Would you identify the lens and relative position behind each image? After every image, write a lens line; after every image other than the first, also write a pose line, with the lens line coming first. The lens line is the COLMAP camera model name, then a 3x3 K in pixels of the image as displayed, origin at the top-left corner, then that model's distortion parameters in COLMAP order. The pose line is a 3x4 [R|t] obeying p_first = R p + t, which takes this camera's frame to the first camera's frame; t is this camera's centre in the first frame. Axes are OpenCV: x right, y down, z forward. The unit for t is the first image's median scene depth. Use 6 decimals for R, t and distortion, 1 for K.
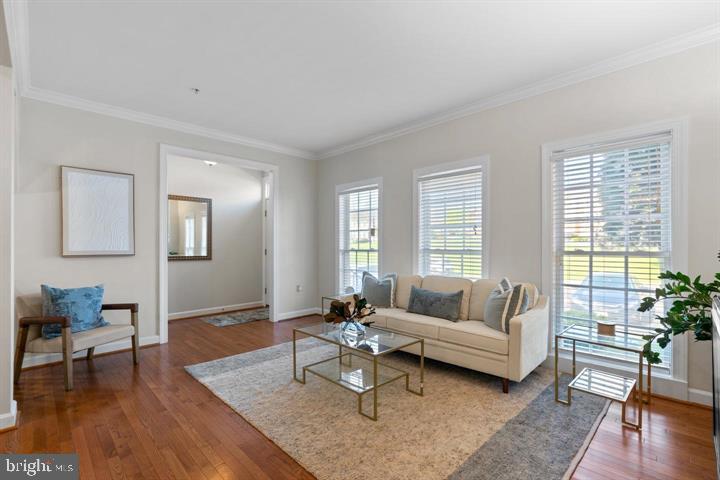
lens RADIAL K [[325.0, 0, 358.5], [0, 325.0, 244.4], [0, 0, 1]] dist [-0.009425, 0.003290]
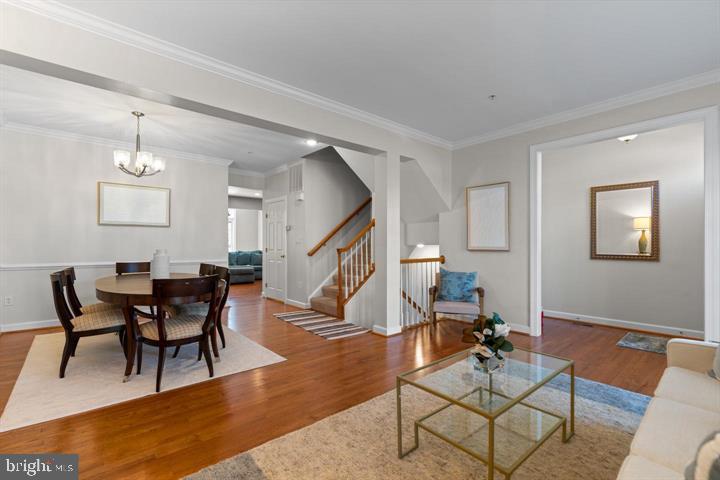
lens RADIAL K [[325.0, 0, 362.4], [0, 325.0, 244.6], [0, 0, 1]] dist [-0.009425, 0.003290]
pose [[-0.067271, -0.003041, -0.997730, 0.510624], [0.003873, 0.999987, -0.003309, 0.012055], [0.997727, -0.004087, -0.067259, 0.555845]]
